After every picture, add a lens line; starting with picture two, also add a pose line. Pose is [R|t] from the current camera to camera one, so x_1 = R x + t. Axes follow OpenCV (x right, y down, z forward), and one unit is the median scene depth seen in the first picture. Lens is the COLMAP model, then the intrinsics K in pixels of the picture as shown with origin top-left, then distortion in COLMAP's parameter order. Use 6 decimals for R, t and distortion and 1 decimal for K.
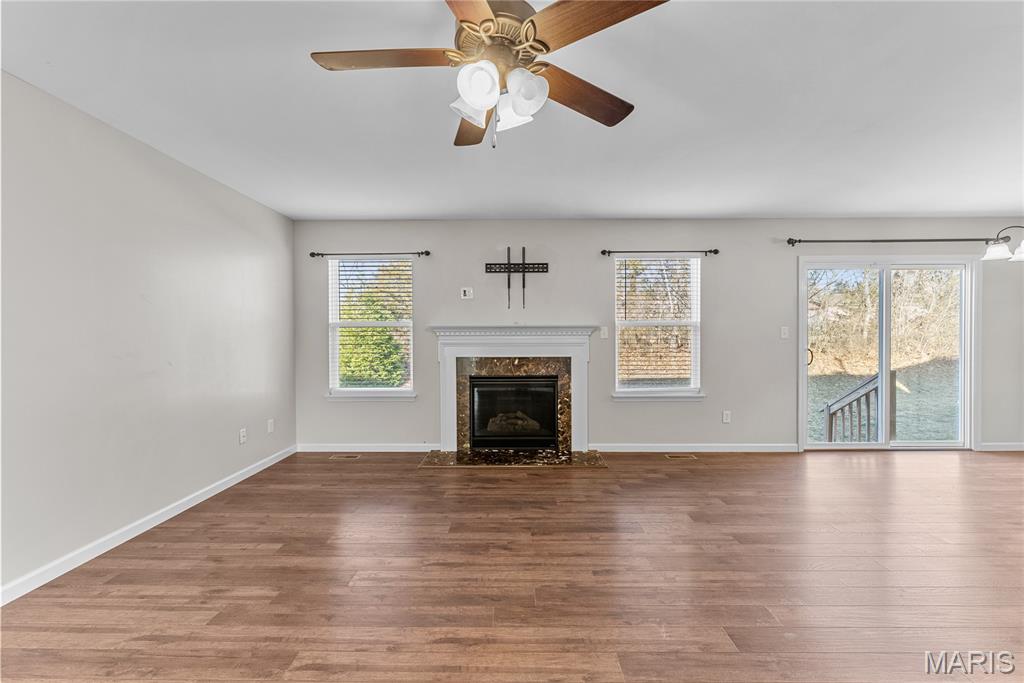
lens RADIAL K [[412.1, 0, 513.1], [0, 412.1, 341.0], [0, 0, 1]] dist [-0.006406, 0.000546]
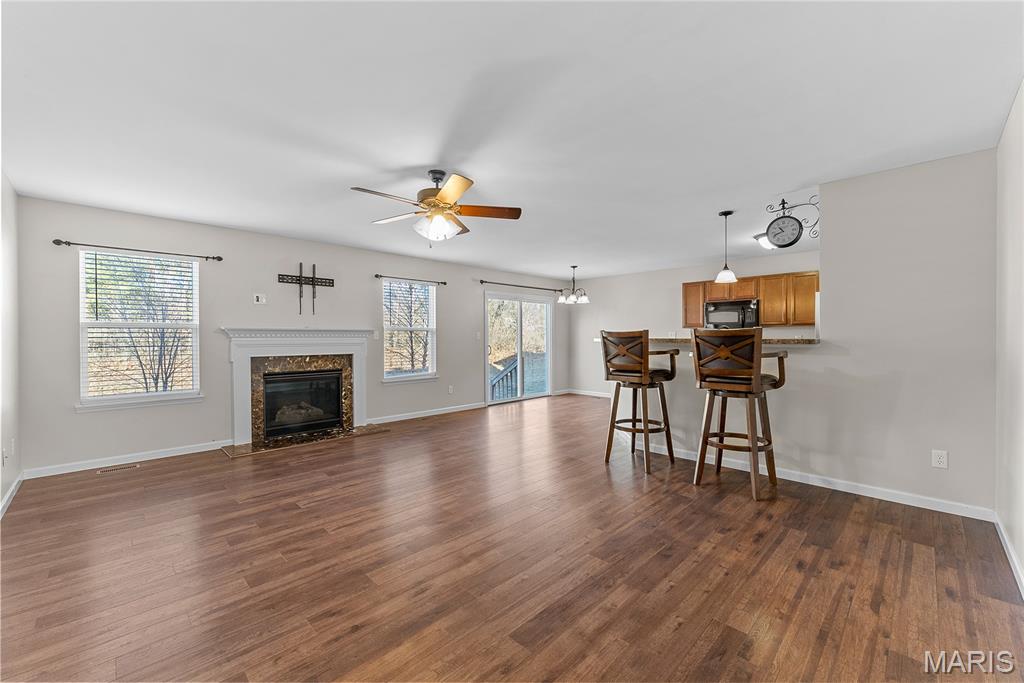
lens RADIAL K [[412.1, 0, 513.1], [0, 412.1, 341.0], [0, 0, 1]] dist [-0.006406, 0.000546]
pose [[0.699498, -0.004694, 0.714619, -0.429428], [0.008543, 0.999962, -0.001794, 0.004738], [-0.714583, 0.007360, 0.699512, -0.263105]]
